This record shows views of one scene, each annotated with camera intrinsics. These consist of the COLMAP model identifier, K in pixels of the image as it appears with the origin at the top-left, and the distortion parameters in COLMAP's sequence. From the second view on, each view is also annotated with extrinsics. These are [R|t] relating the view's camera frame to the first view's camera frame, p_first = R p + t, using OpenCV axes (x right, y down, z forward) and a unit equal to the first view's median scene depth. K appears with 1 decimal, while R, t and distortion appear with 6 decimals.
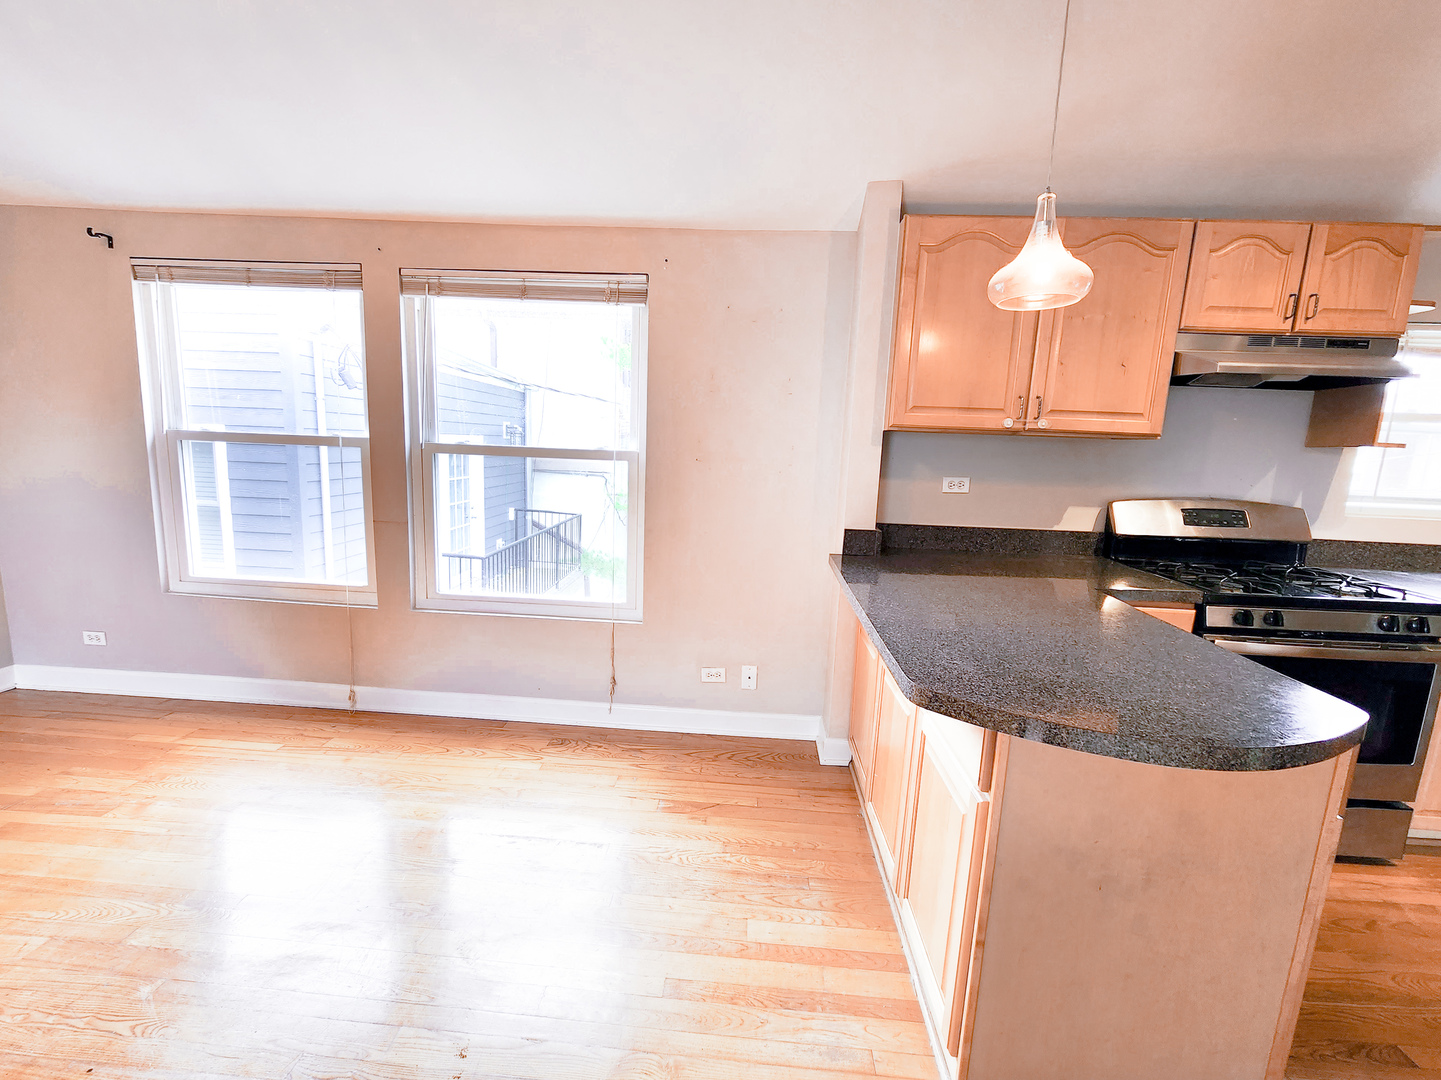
lens RADIAL K [[649.1, 0, 693.7], [0, 649.1, 546.0], [0, 0, 1]] dist [0.022978, -0.016275]
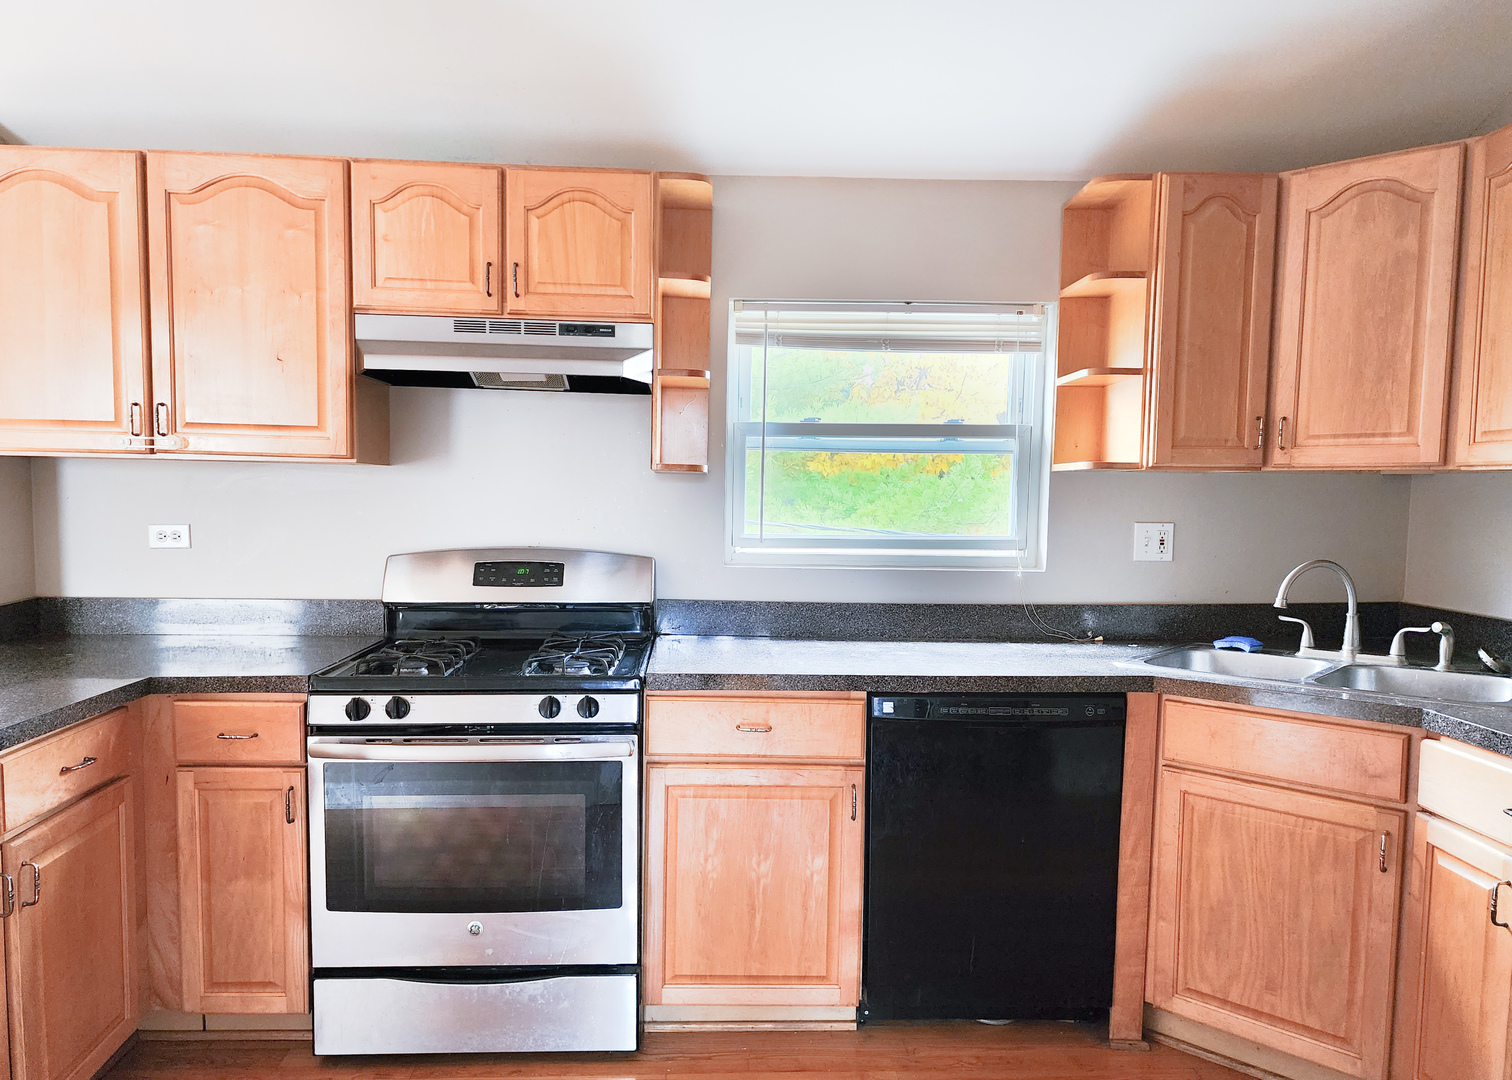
lens RADIAL K [[1012.2, 0, 752.8], [0, 1012.2, 575.0], [0, 0, 1]] dist [0.000541, 0.000383]
pose [[0.989060, -0.027050, 0.145015, 0.888221], [0.039896, 0.995460, -0.086421, 0.062326], [-0.142019, 0.091262, 0.985648, -0.109090]]
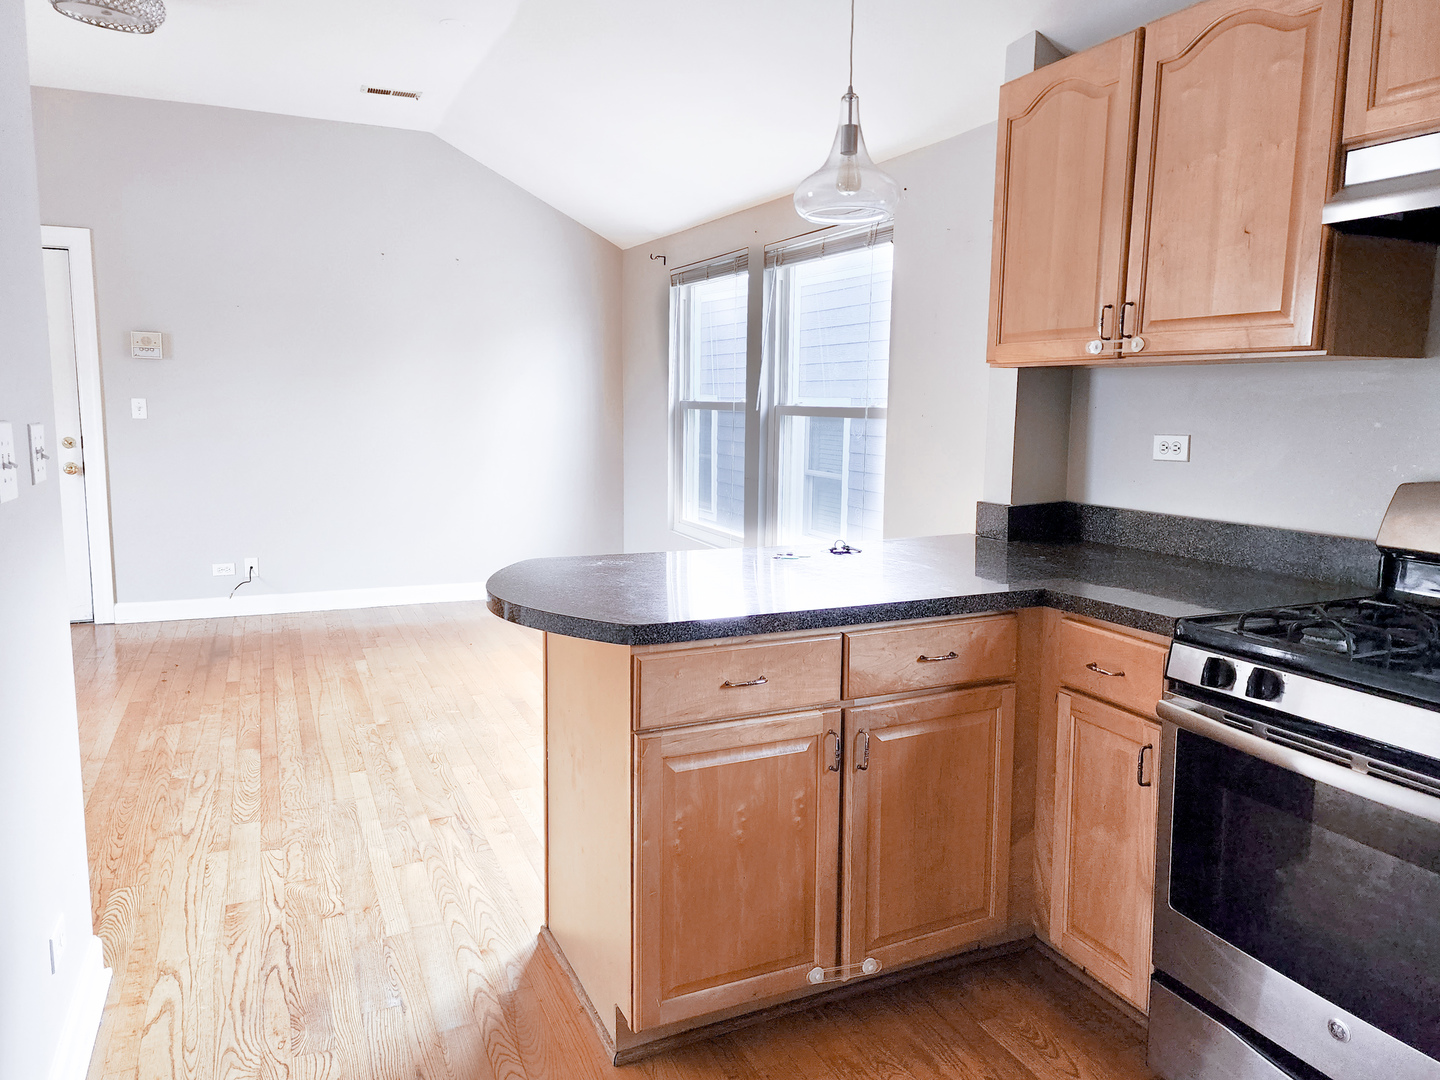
lens RADIAL K [[999.8, 0, 720.6], [0, 999.8, 531.7], [0, 0, 1]] dist [0.079942, -0.087679]
pose [[0.487299, 0.085088, -0.869080, 1.094178], [-0.141332, 0.989805, 0.017662, 0.030175], [0.861722, 0.114222, 0.494356, 0.172539]]
